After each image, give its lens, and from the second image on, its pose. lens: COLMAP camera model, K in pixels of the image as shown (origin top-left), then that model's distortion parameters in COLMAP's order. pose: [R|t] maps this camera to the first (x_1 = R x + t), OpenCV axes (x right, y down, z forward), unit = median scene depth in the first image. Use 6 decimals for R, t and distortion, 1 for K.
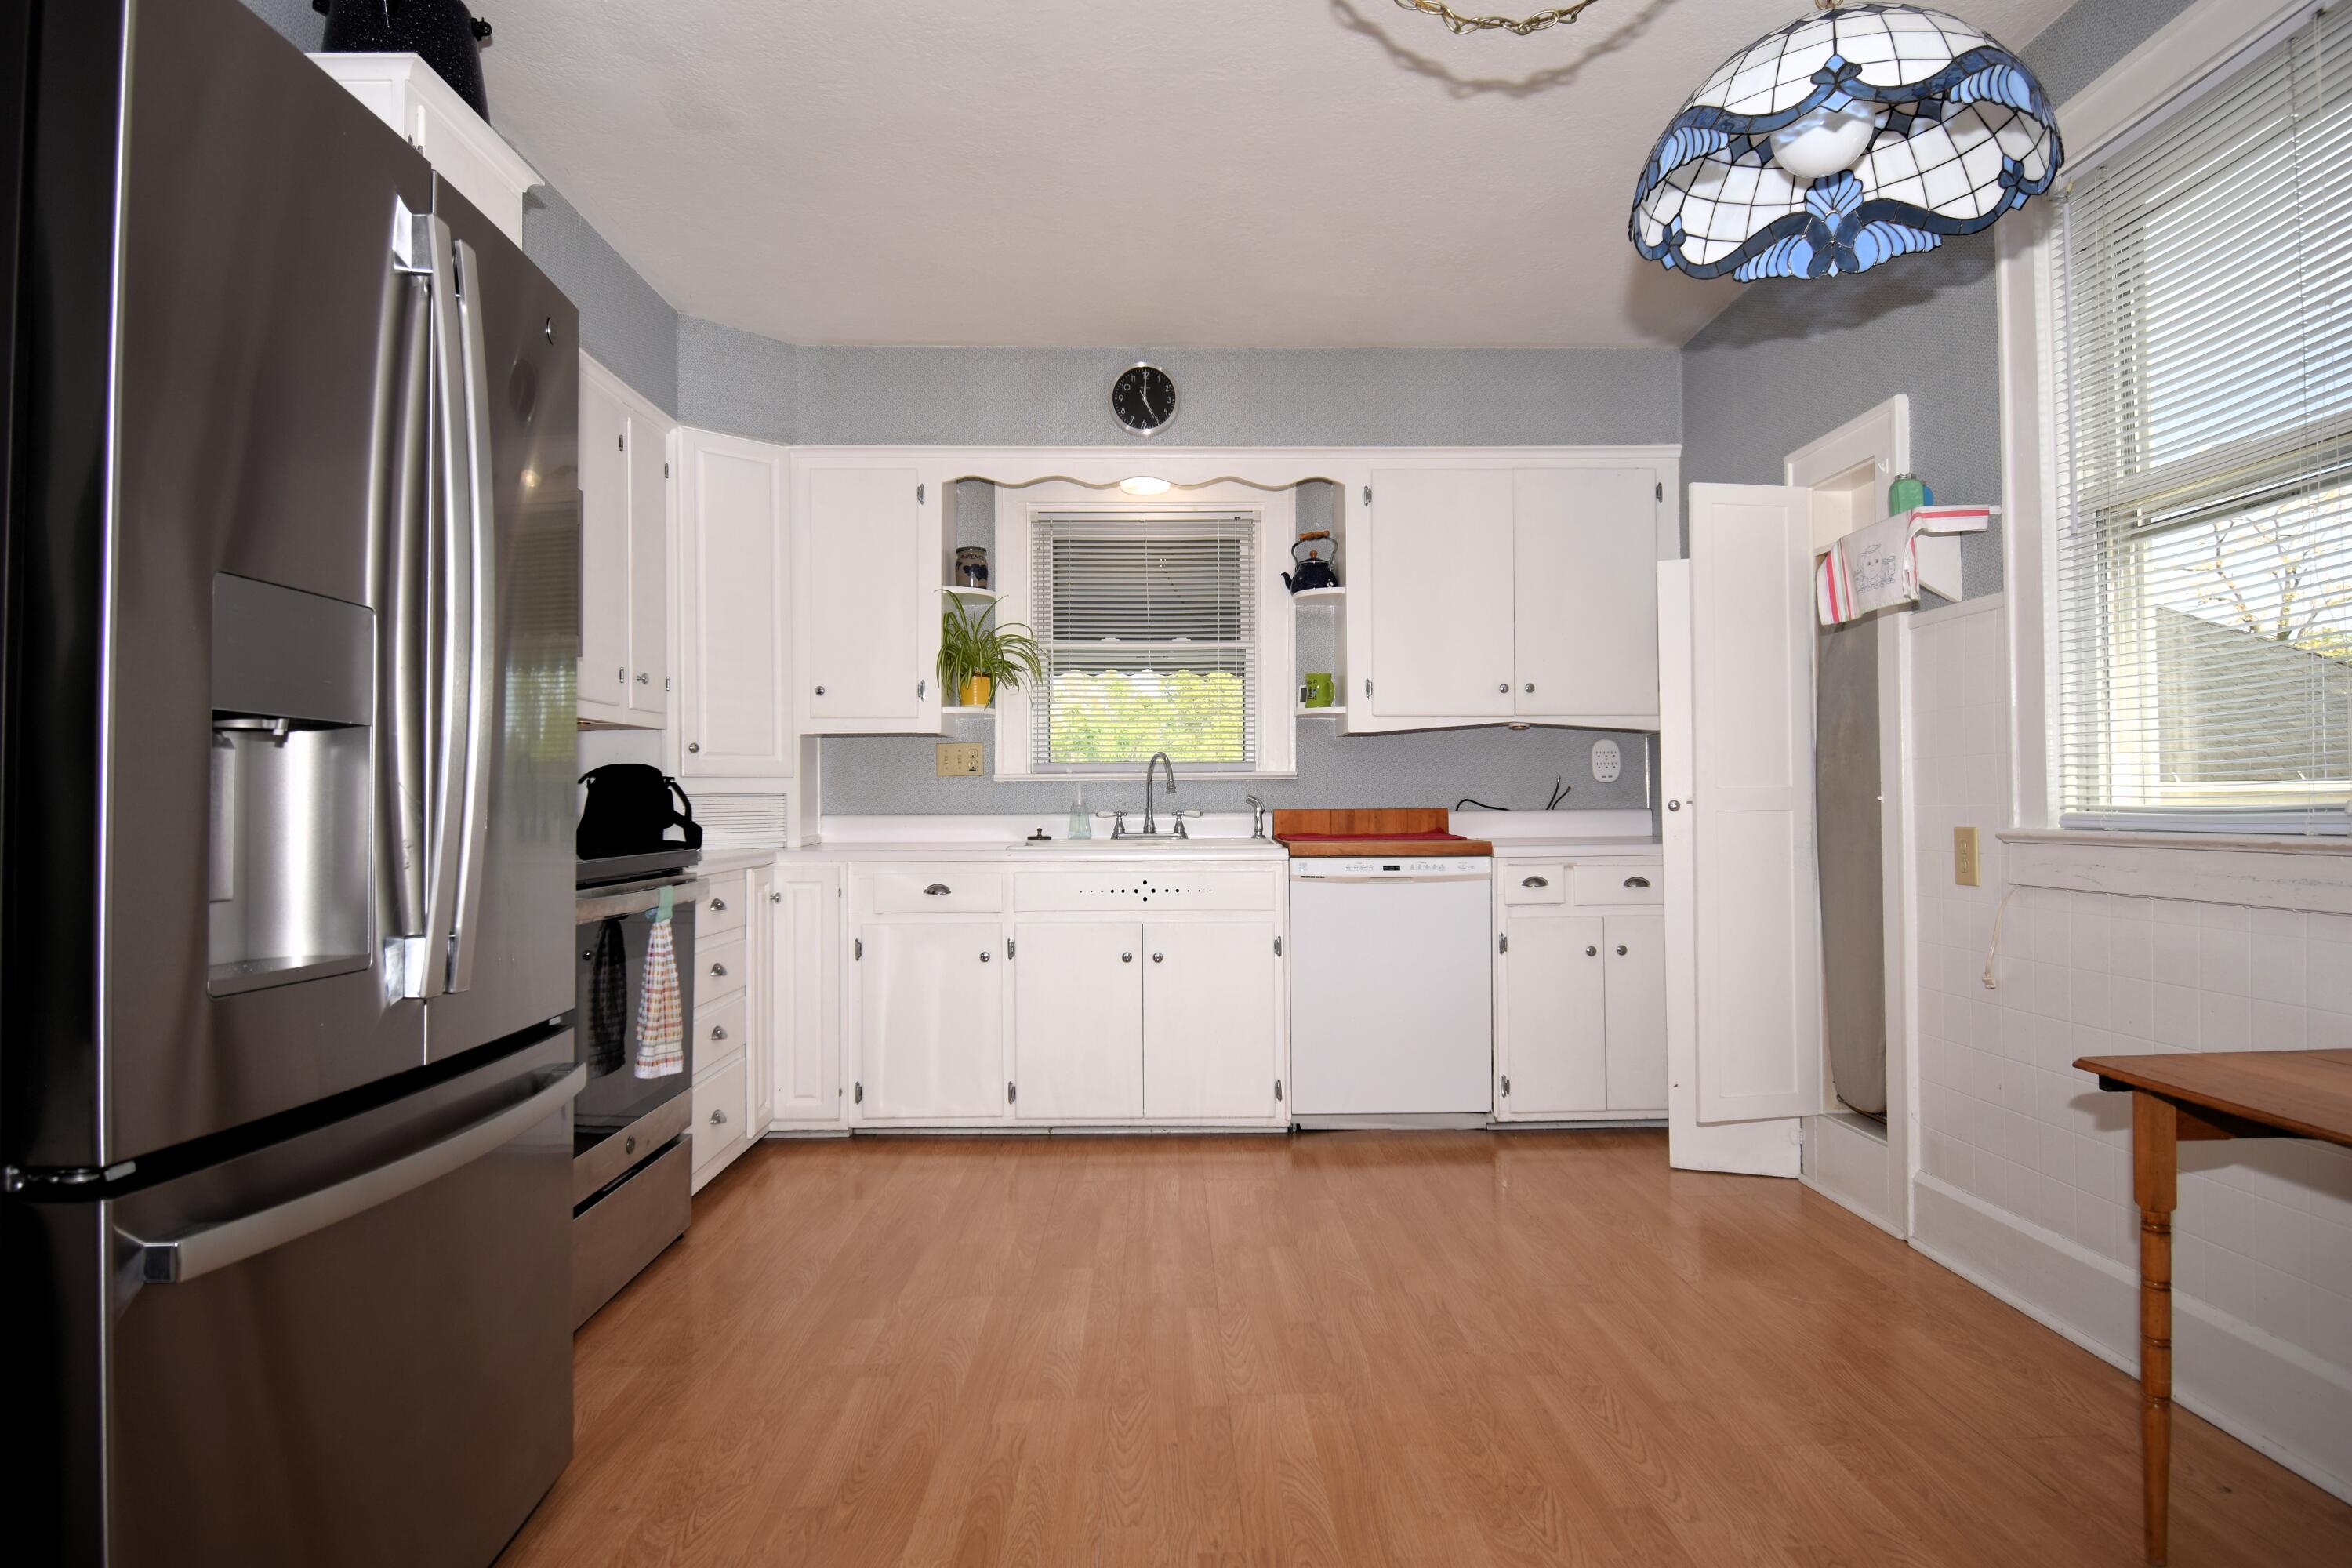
lens RADIAL K [[1355.3, 0, 1176.0], [0, 1355.3, 784.0], [0, 0, 1]] dist [0.003707, -0.020584]
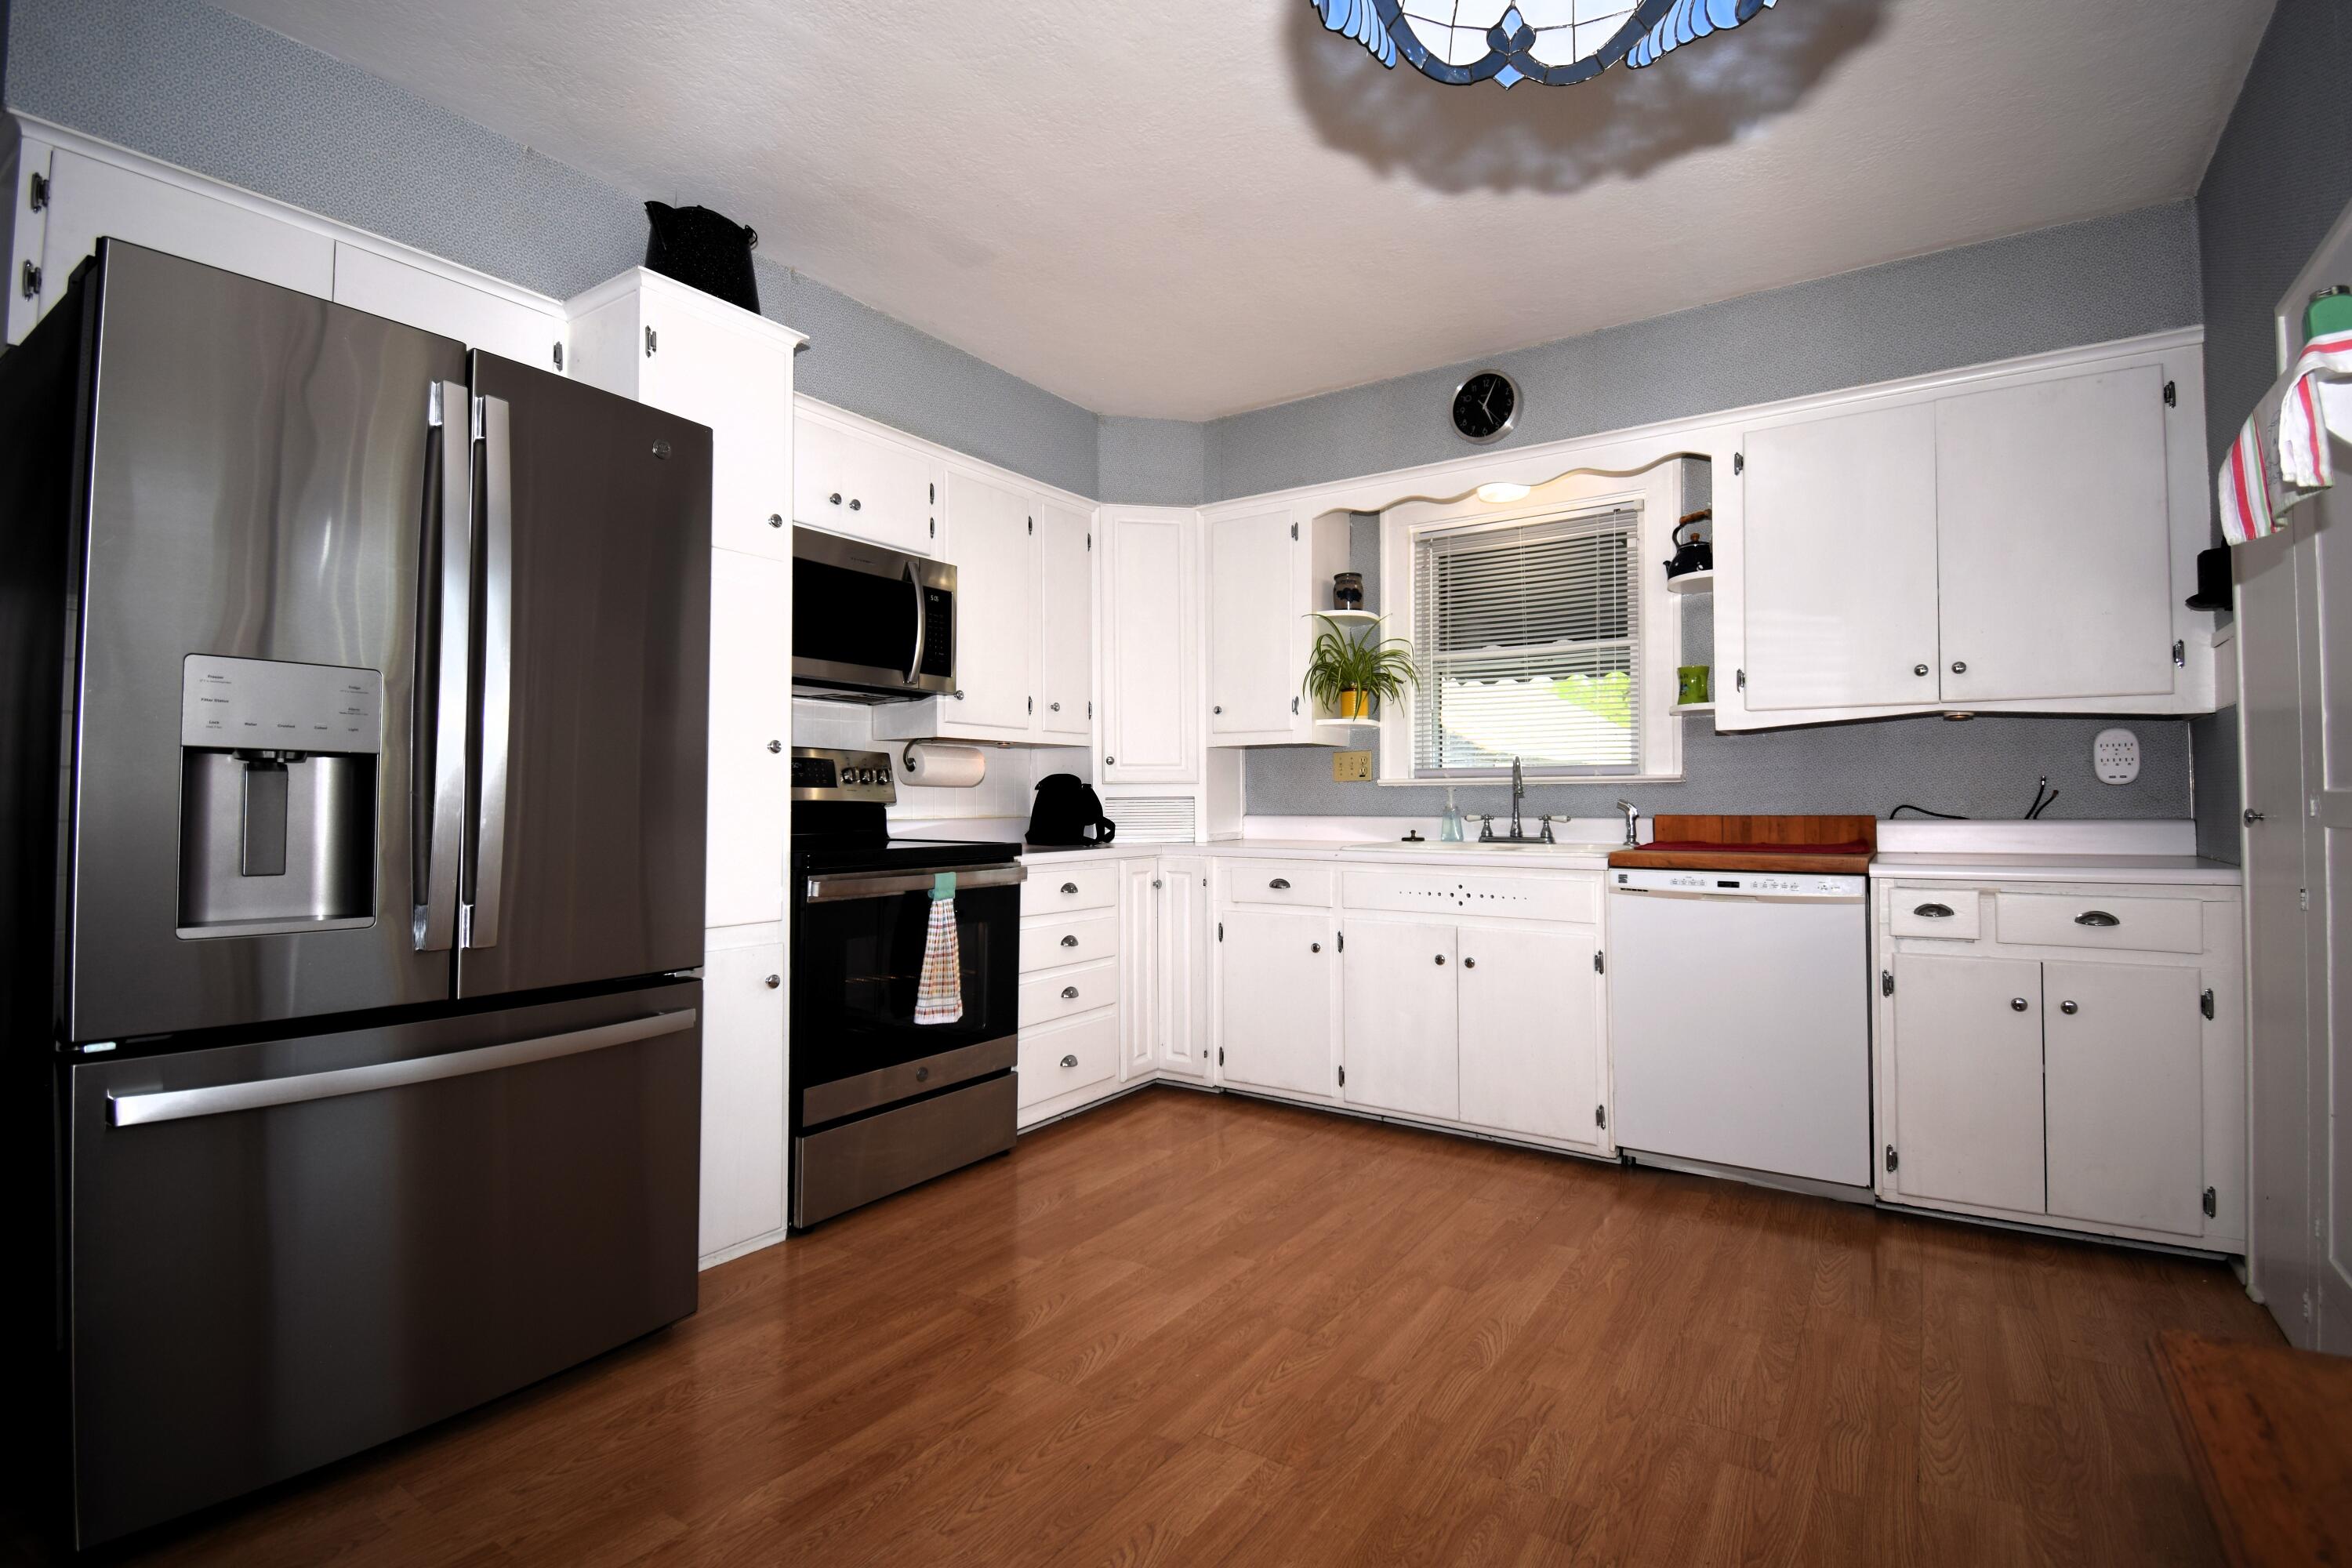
lens RADIAL K [[1105.8, 0, 1175.9], [0, 1105.8, 777.7], [0, 0, 1]] dist [0.023250, -0.033739]
pose [[0.811102, -0.008306, -0.584846, 0.265620], [0.004309, 0.999957, -0.008226, -0.002045], [0.584889, 0.004152, 0.811103, 0.194006]]
